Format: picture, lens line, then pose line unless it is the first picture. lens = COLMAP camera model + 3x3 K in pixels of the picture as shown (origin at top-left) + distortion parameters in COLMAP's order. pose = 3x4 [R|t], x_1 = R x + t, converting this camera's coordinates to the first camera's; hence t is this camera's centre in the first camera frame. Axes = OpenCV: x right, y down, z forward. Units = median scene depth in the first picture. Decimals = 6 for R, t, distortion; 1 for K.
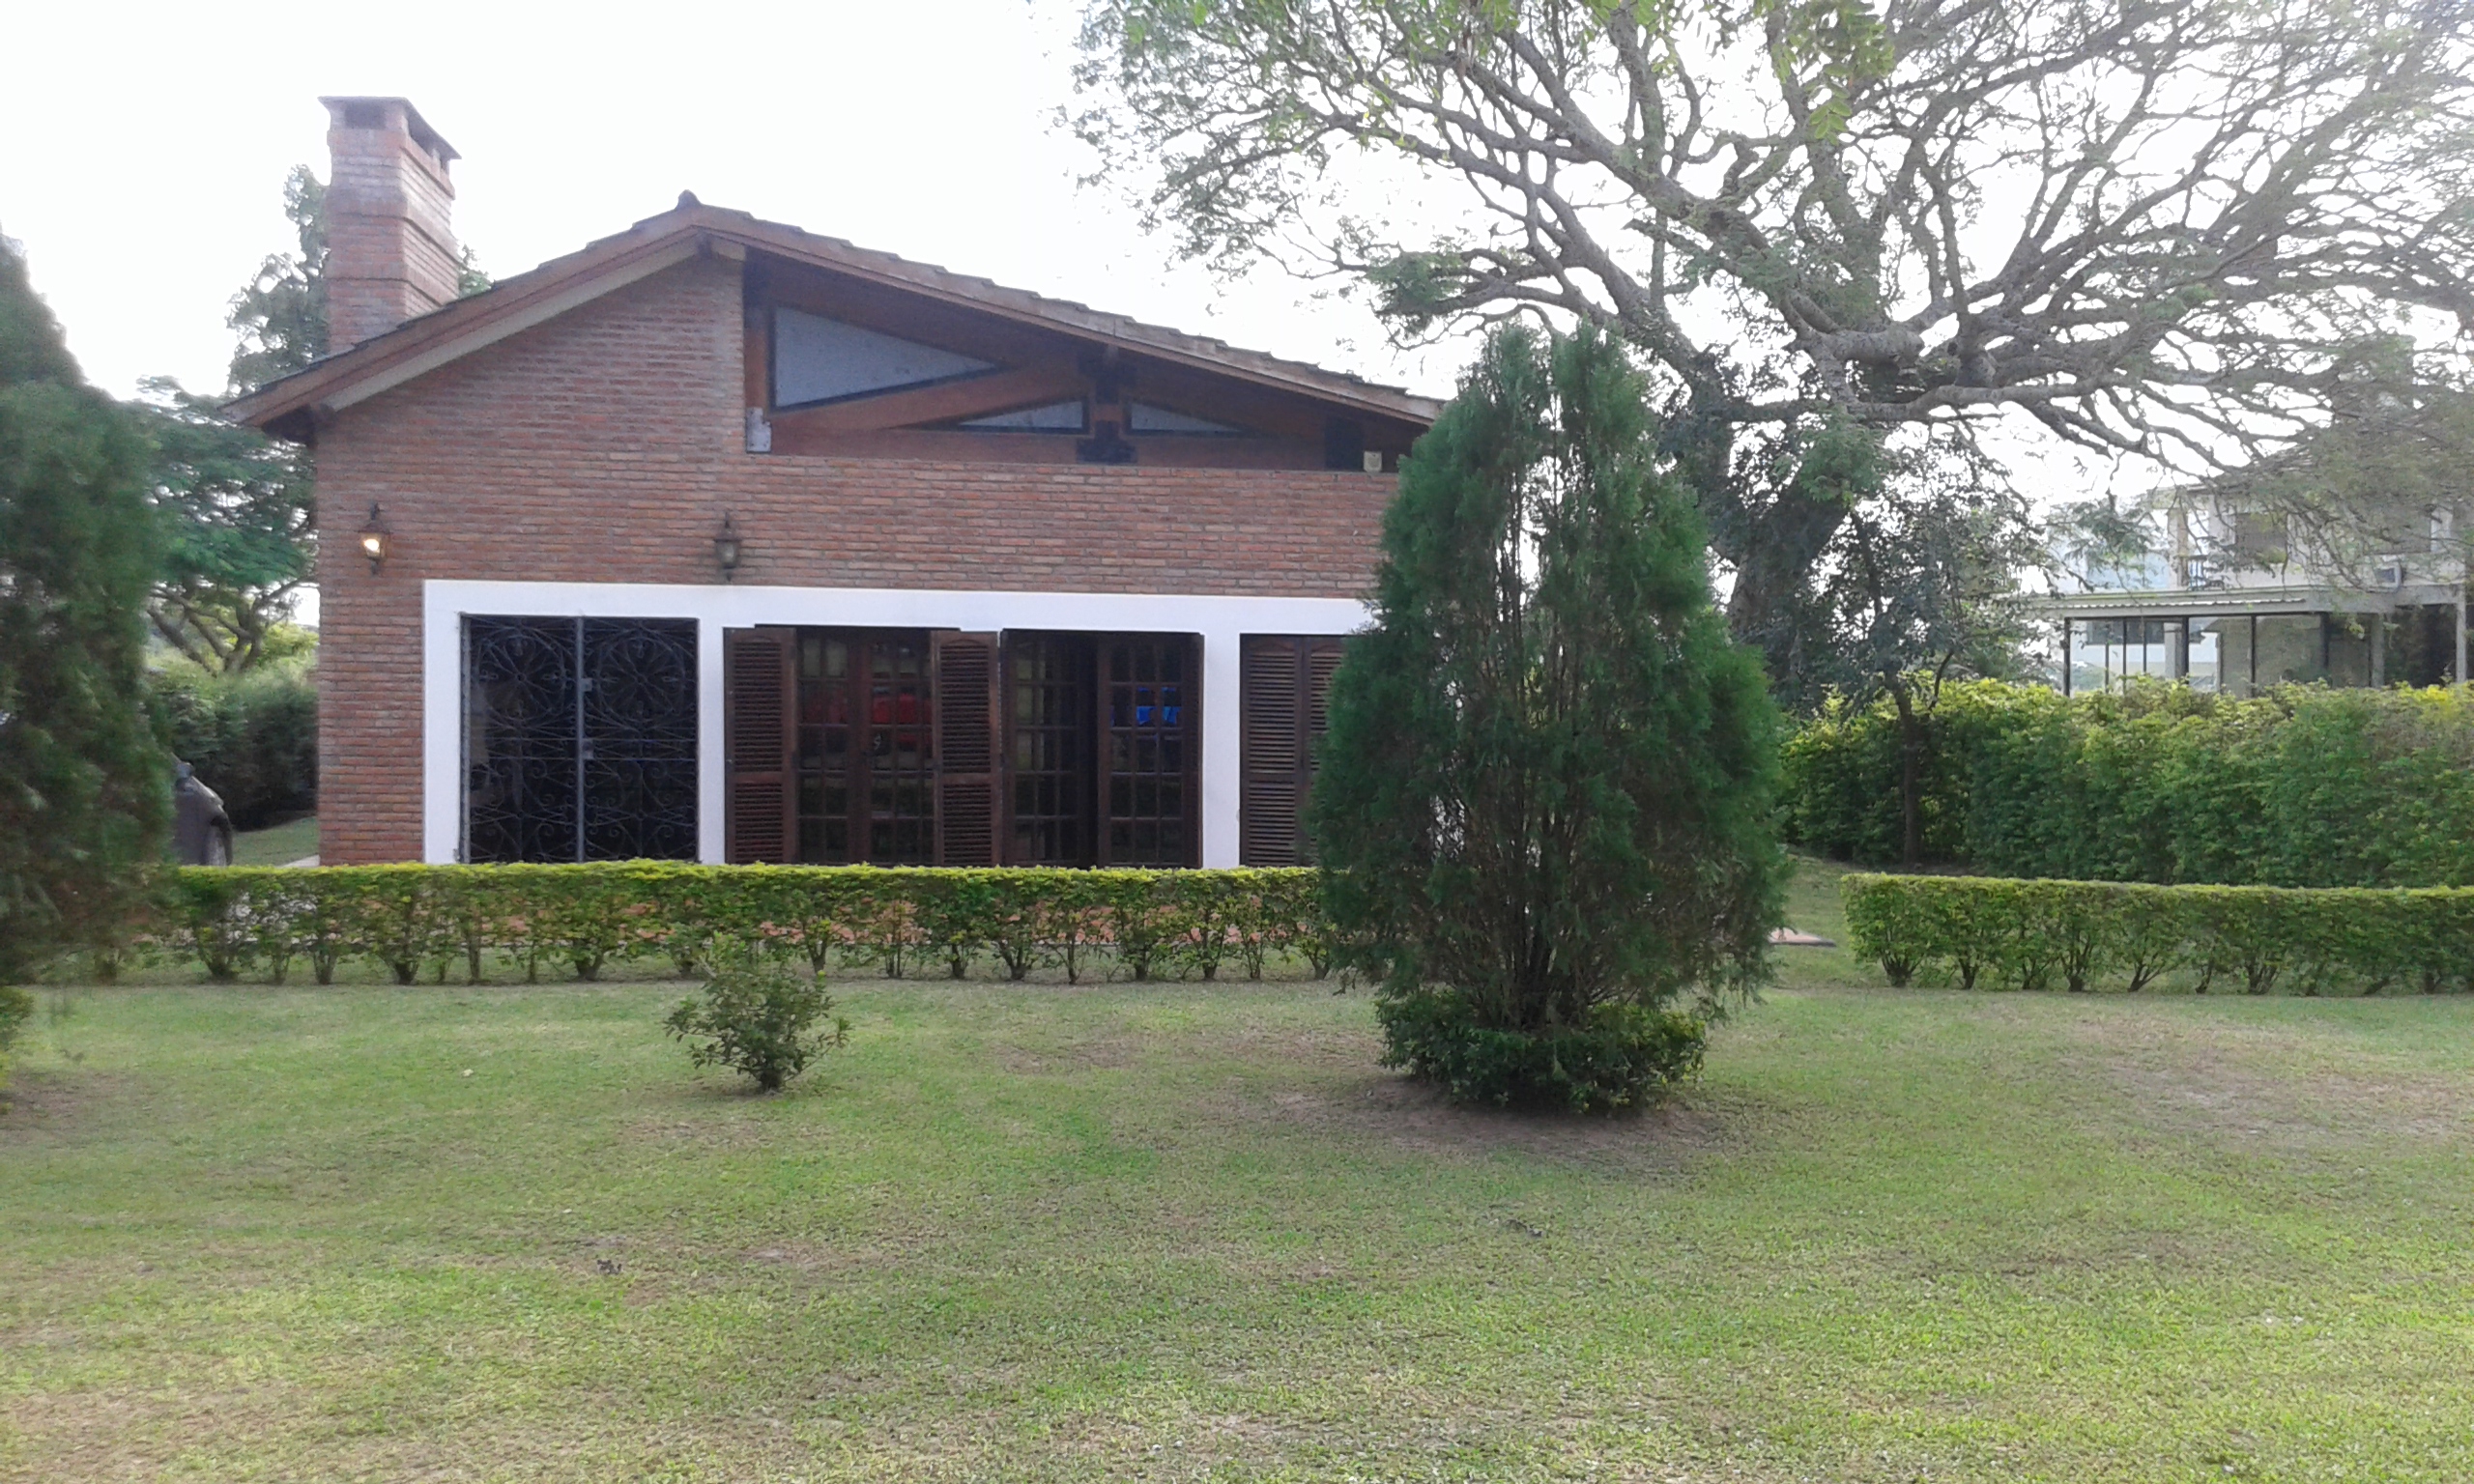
lens RADIAL K [[2296.4, 0, 1237.0], [0, 2296.4, 742.0], [0, 0, 1]] dist [0.108941, -0.257624]
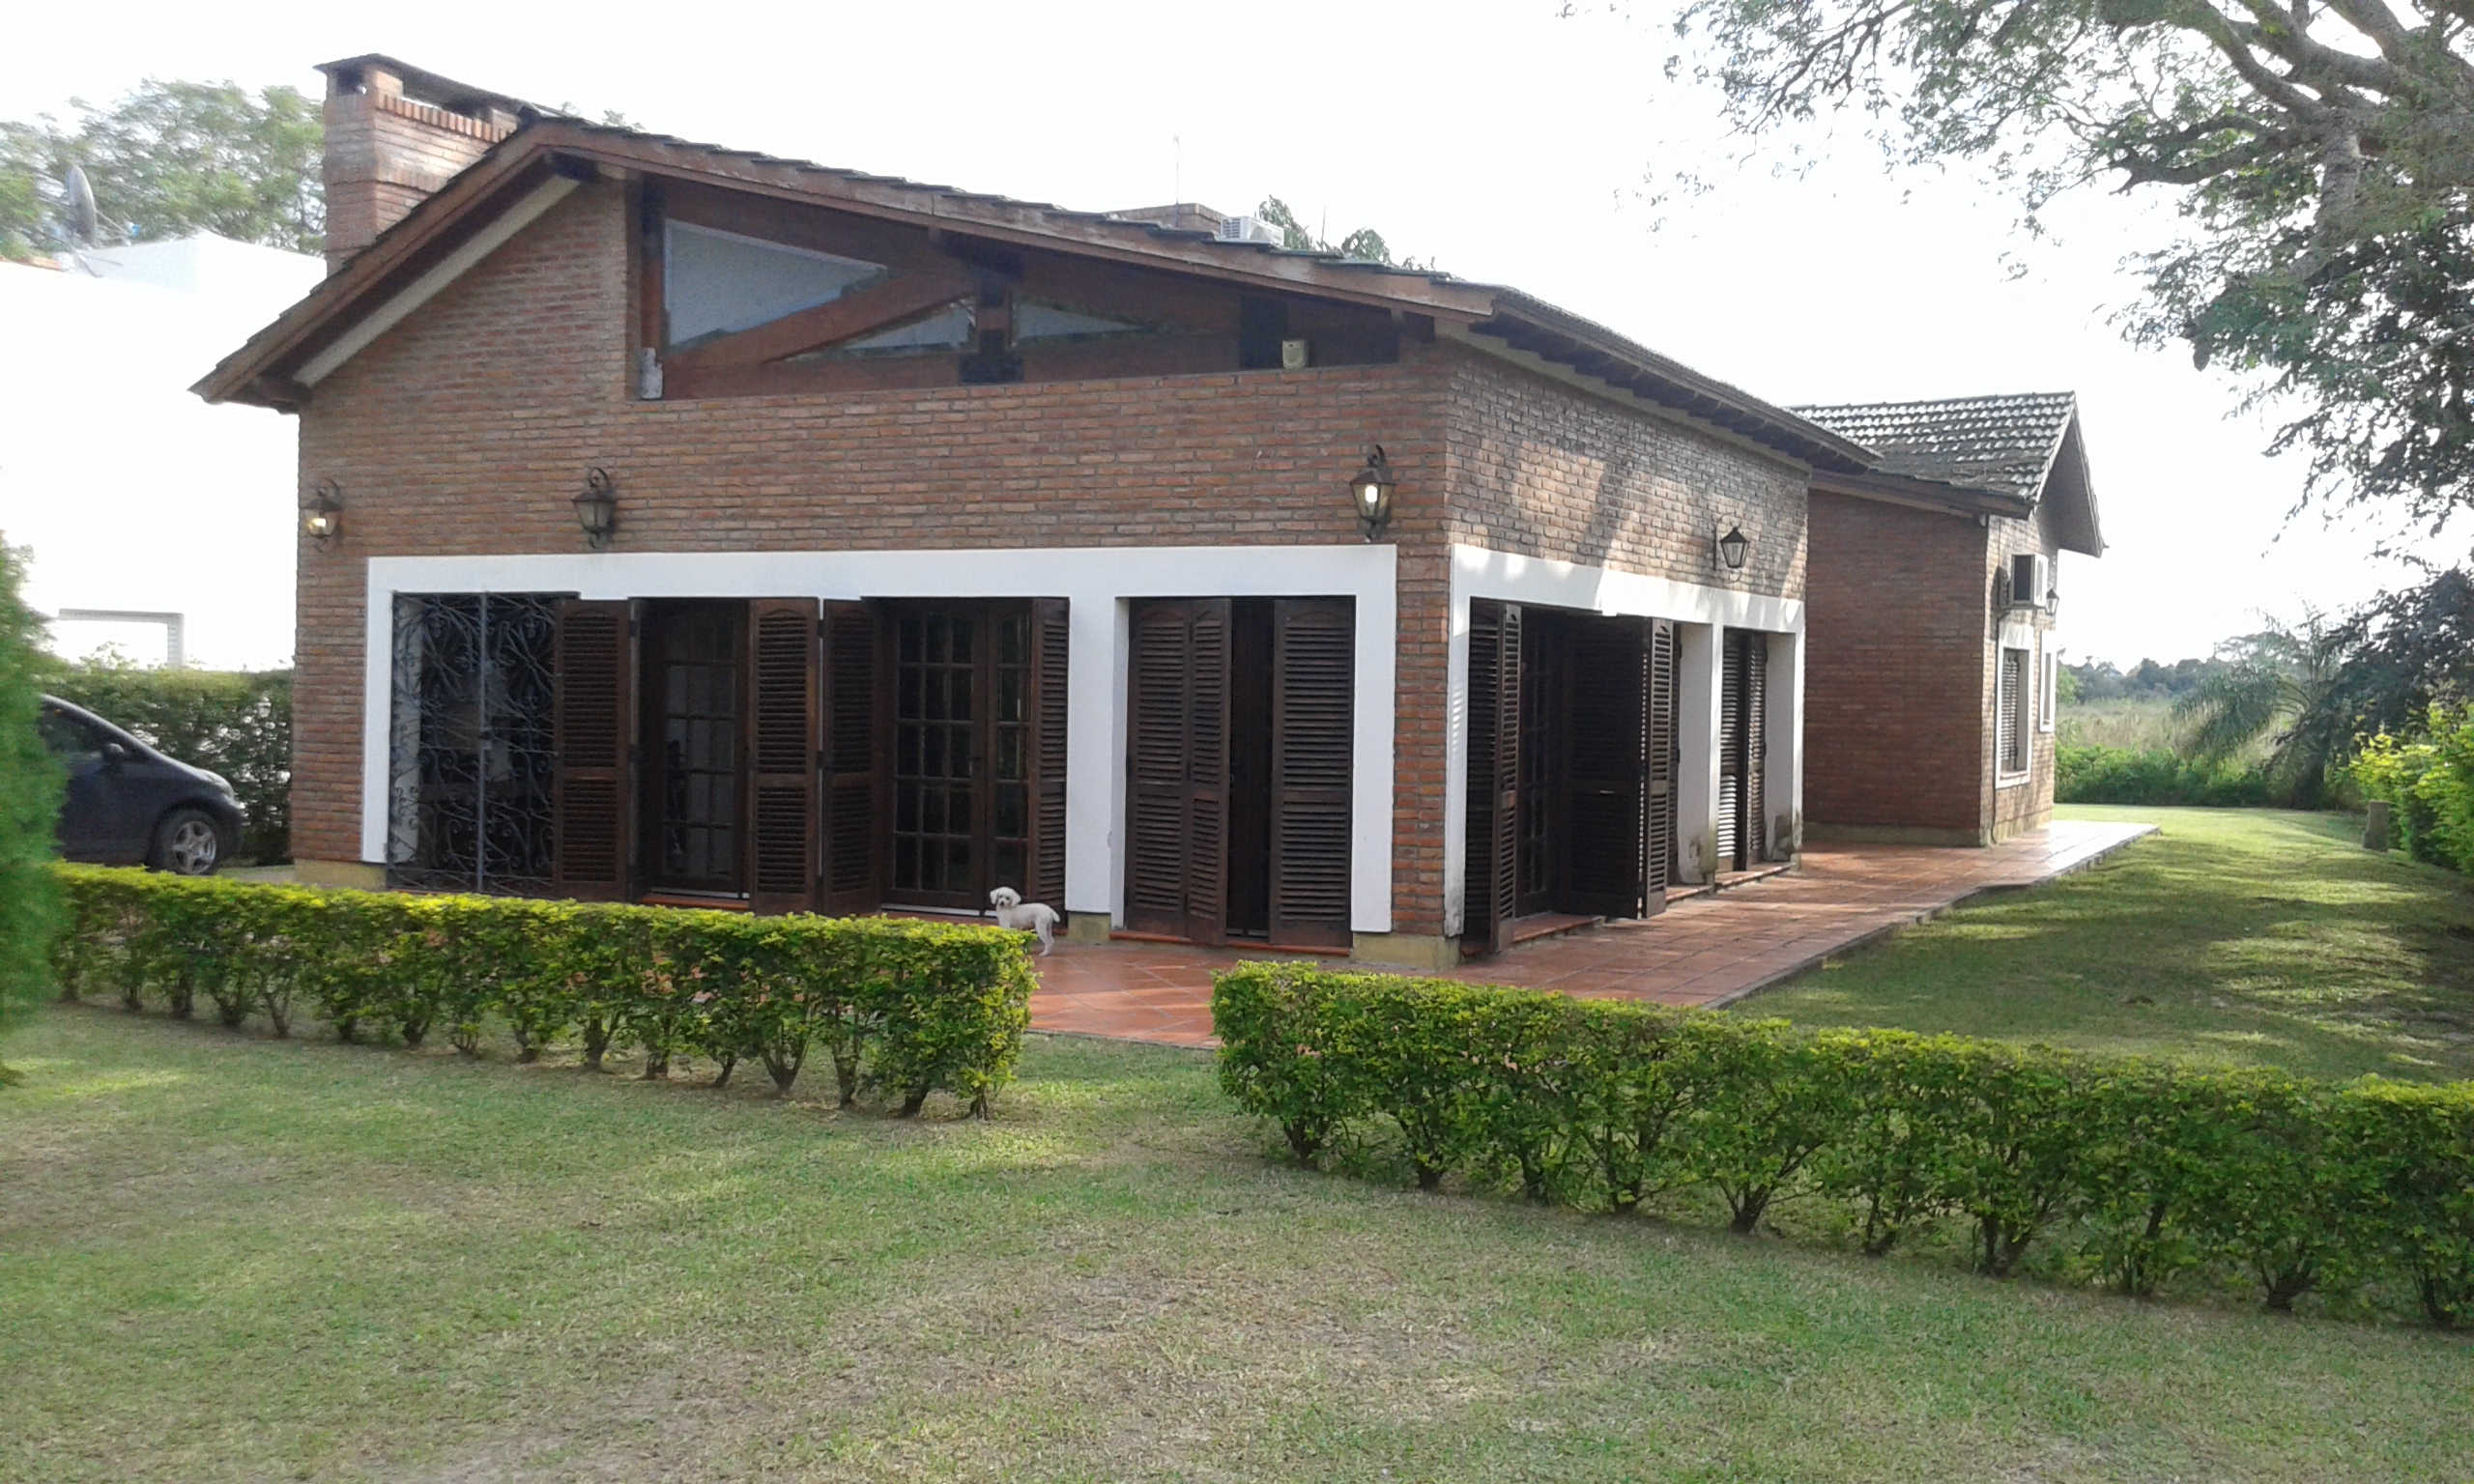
lens RADIAL K [[2296.4, 0, 1237.0], [0, 2296.4, 742.0], [0, 0, 1]] dist [0.108941, -0.257624]
pose [[0.818074, 0.013461, -0.574955, 0.474169], [-0.022045, 0.999725, -0.007960, 0.004993], [0.574690, 0.019187, 0.818146, 0.419907]]
